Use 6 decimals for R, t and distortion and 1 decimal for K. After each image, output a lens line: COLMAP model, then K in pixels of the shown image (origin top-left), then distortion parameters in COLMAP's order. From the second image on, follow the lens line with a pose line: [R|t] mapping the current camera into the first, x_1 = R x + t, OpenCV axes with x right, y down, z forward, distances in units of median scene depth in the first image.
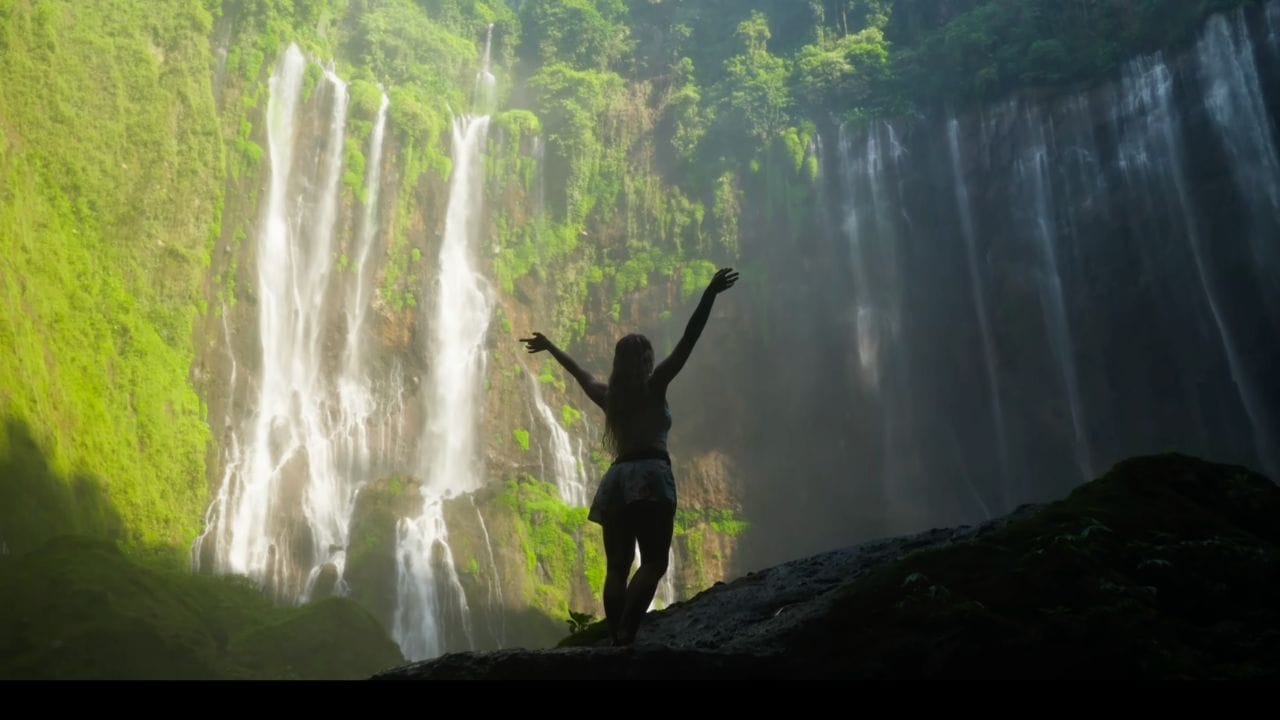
lens RADIAL K [[1263.2, 0, 647.0], [0, 1263.2, 317.6], [0, 0, 1]] dist [0.024481, 0.000000]
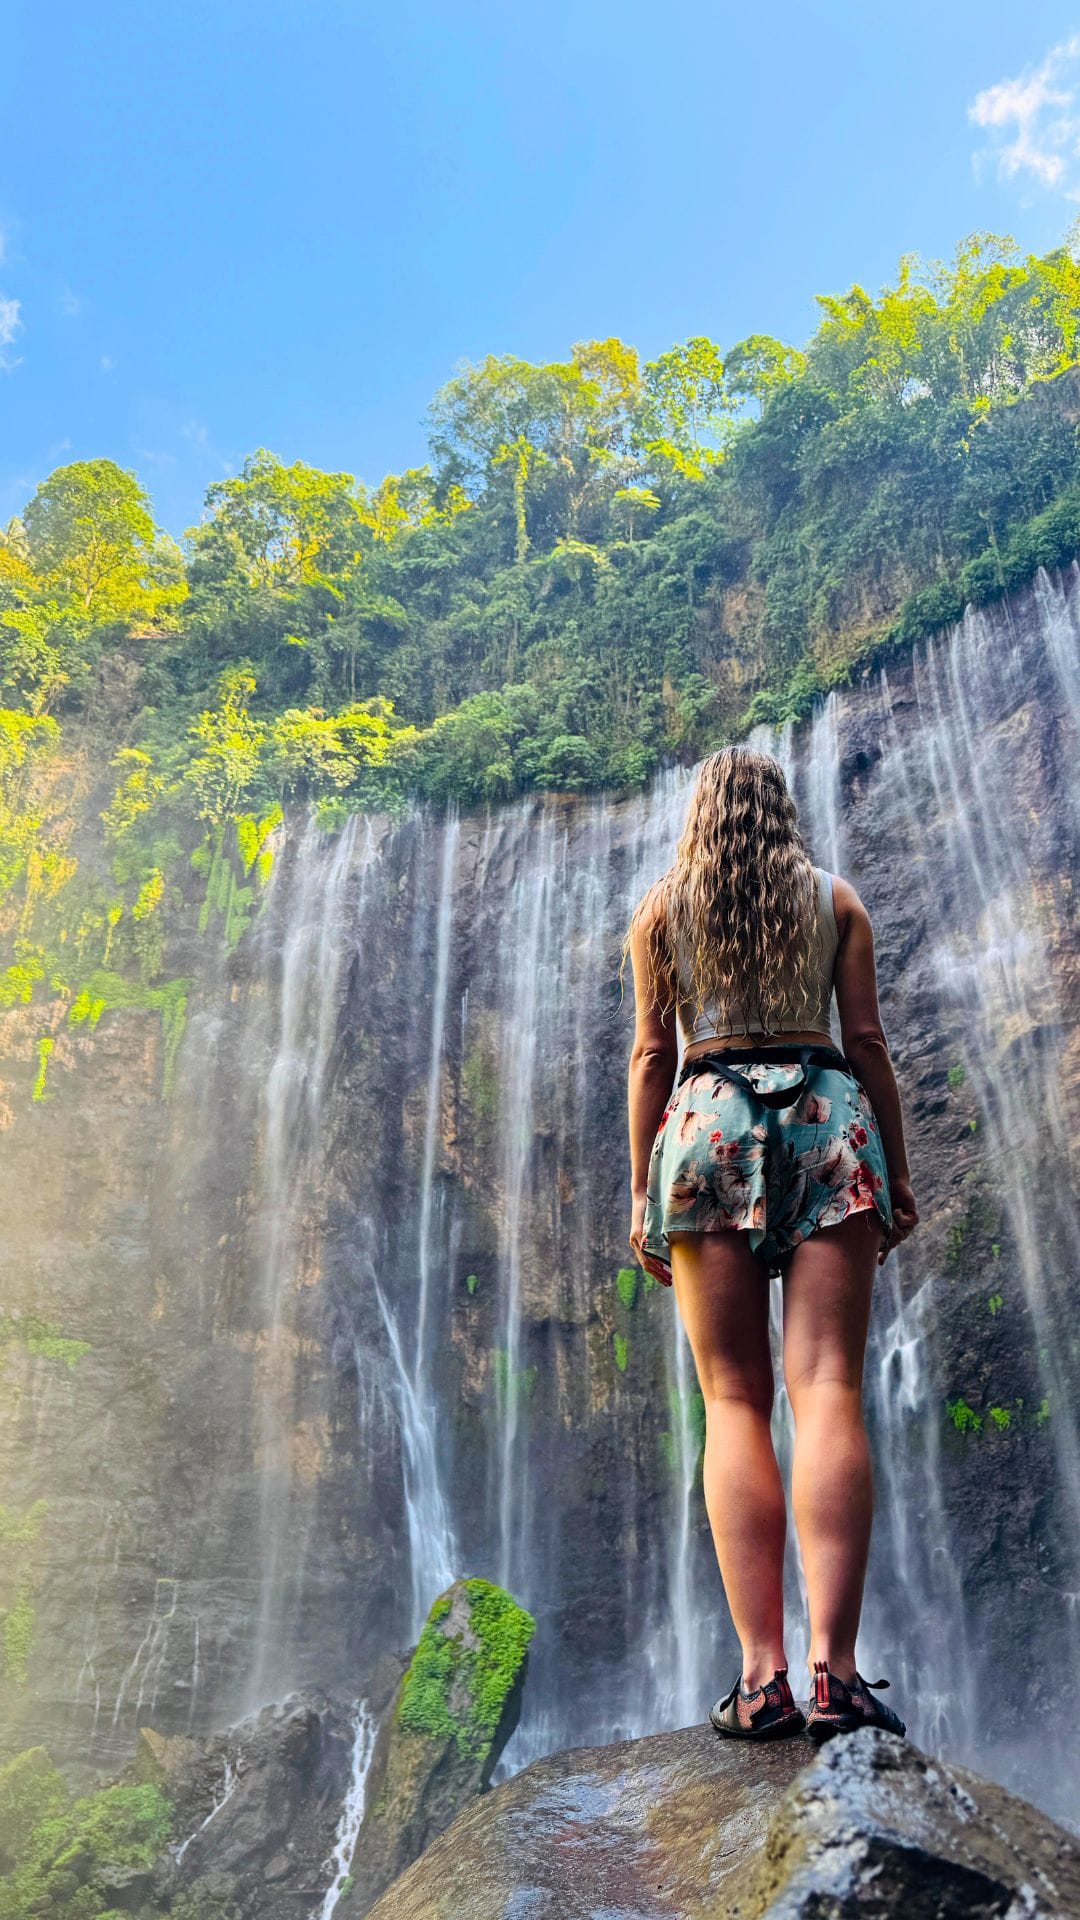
lens RADIAL K [[1398.3, 0, 544.1], [0, 1398.3, 943.5], [0, 0, 1]] dist [0.067421, -0.043610]
pose [[0.989973, 0.079411, 0.116822, 0.202361], [-0.077939, 0.996811, -0.017123, -0.069620], [-0.117809, 0.007847, 0.993005, 0.113570]]
